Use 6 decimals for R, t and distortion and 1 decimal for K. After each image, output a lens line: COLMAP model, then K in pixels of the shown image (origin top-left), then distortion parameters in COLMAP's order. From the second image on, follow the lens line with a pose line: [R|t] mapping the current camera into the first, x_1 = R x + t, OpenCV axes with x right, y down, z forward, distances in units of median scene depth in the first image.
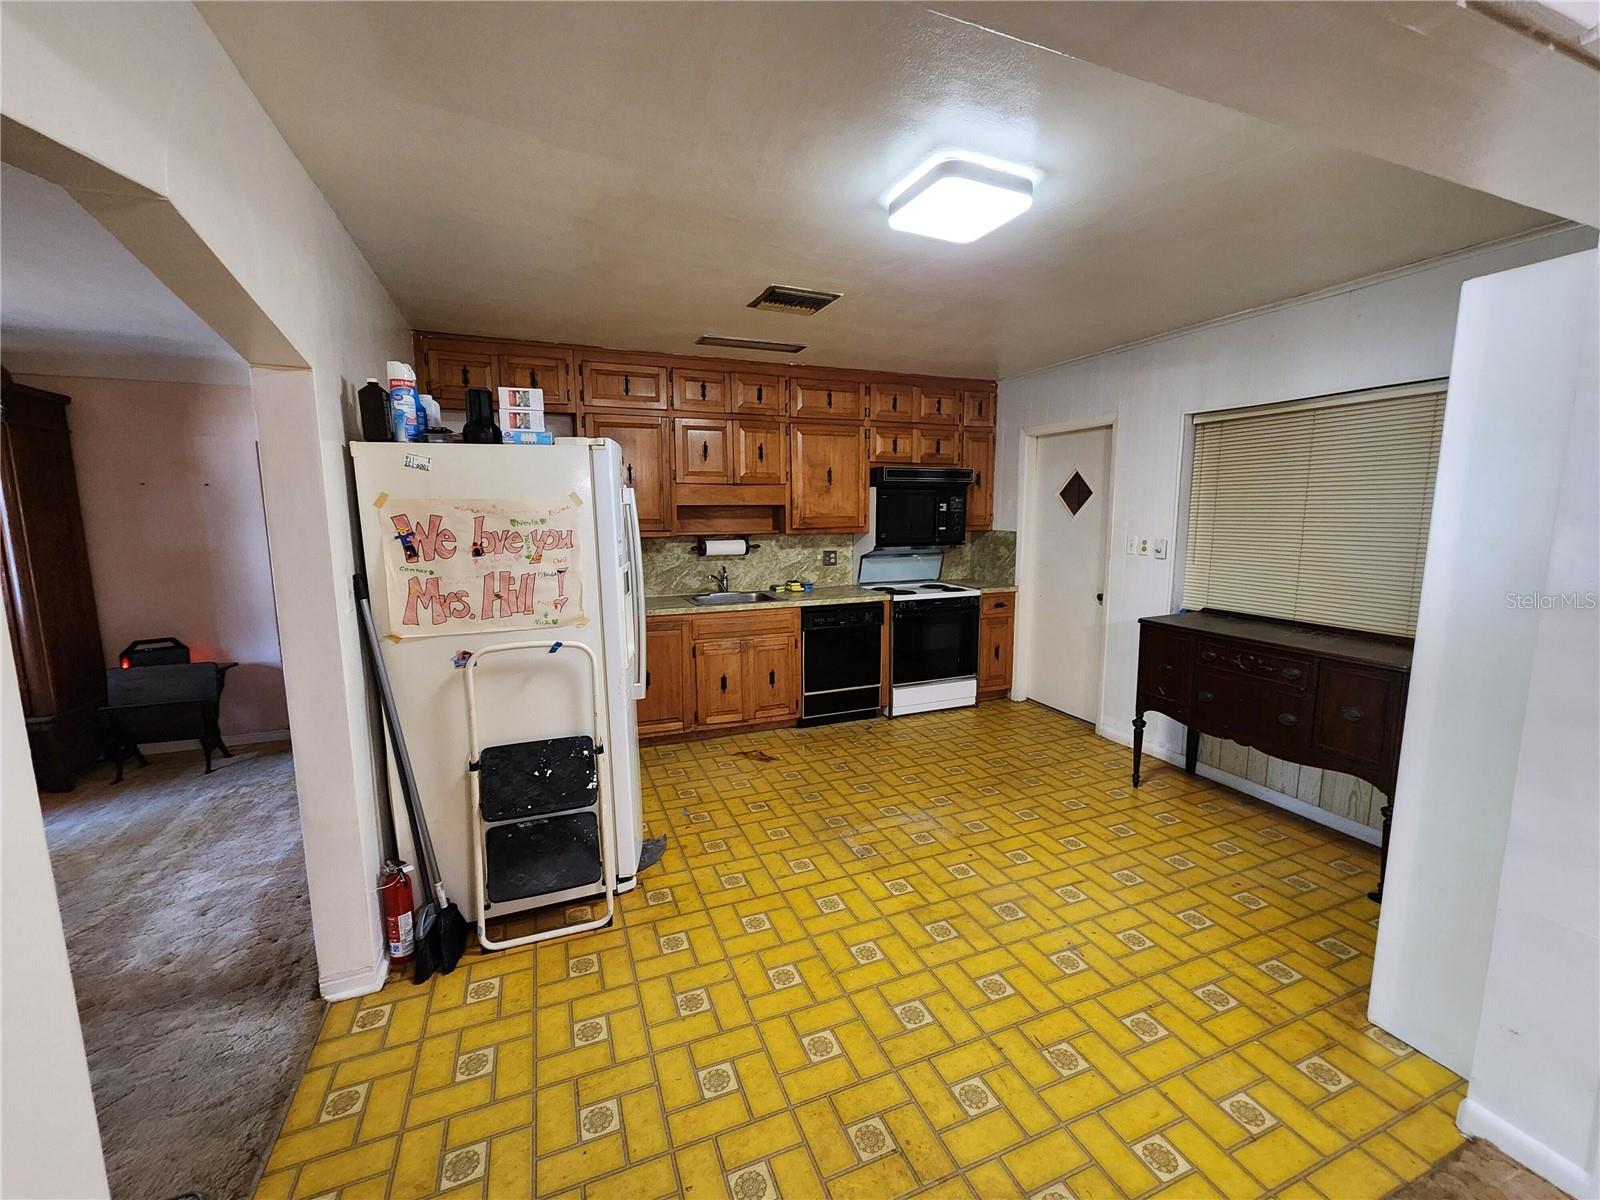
lens RADIAL K [[658.0, 0, 810.8], [0, 658.0, 598.9], [0, 0, 1]] dist [0.000122, 0.000322]
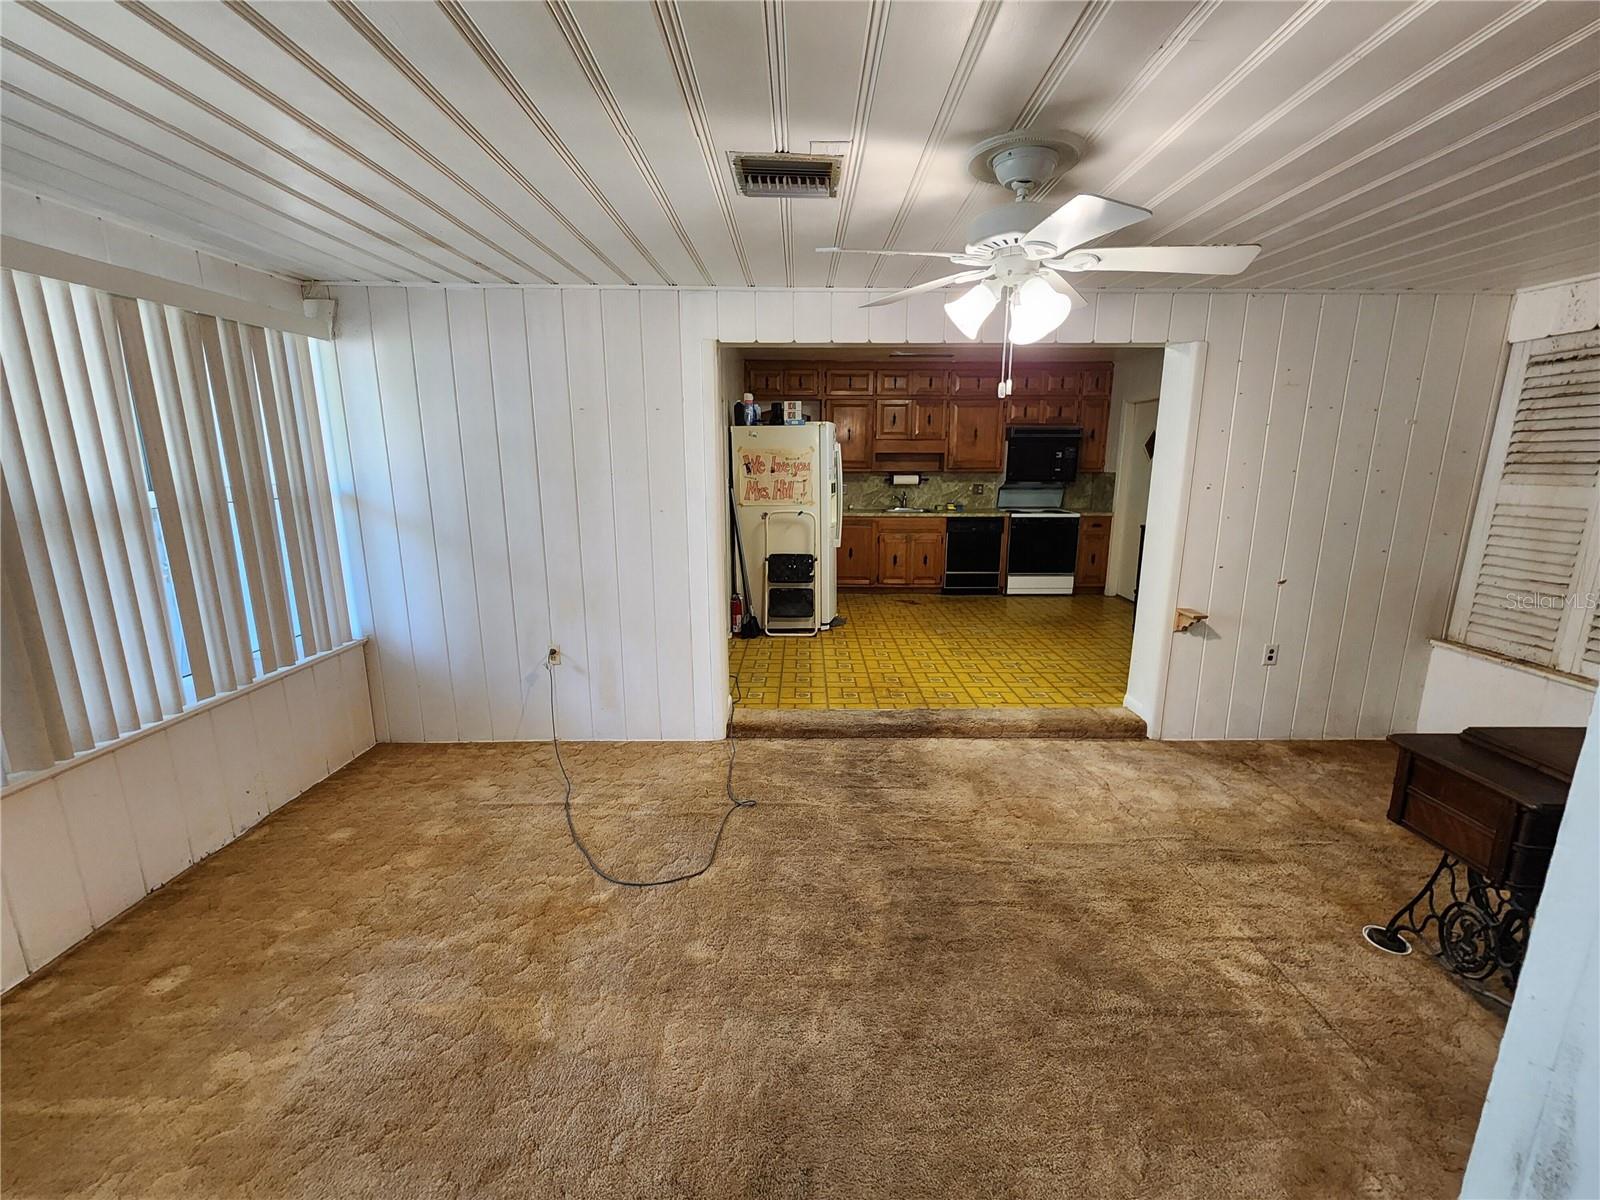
lens RADIAL K [[658.0, 0, 808.8], [0, 658.0, 598.7], [0, 0, 1]] dist [0.000122, 0.000322]
pose [[0.927390, 0.084354, -0.364462, 0.315540], [-0.057371, 0.994791, 0.084259, 0.107985], [0.369671, -0.057232, 0.927398, -0.715732]]
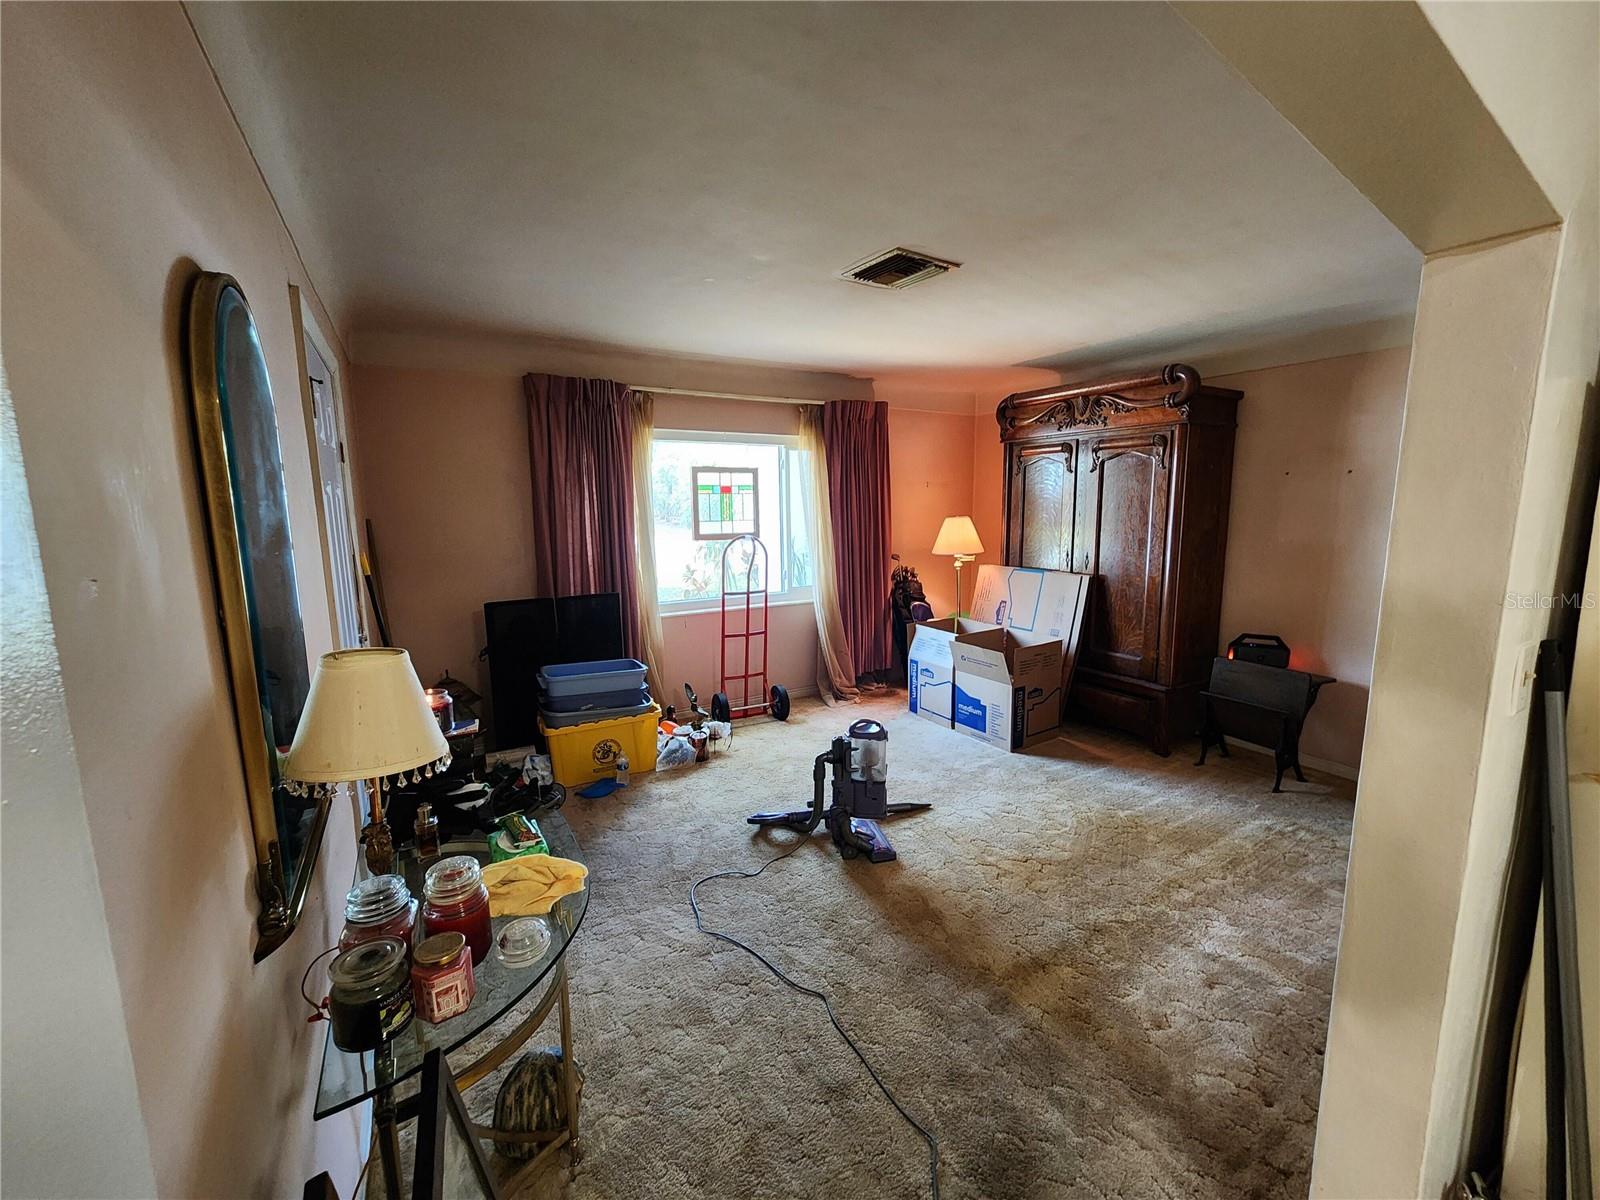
lens RADIAL K [[658.0, 0, 807.6], [0, 658.0, 601.0], [0, 0, 1]] dist [0.000122, 0.000322]
pose [[0.136819, 0.150143, -0.979152, -0.154073], [-0.126859, 0.982964, 0.133001, -0.034205], [0.982439, 0.106017, 0.153535, 0.198805]]
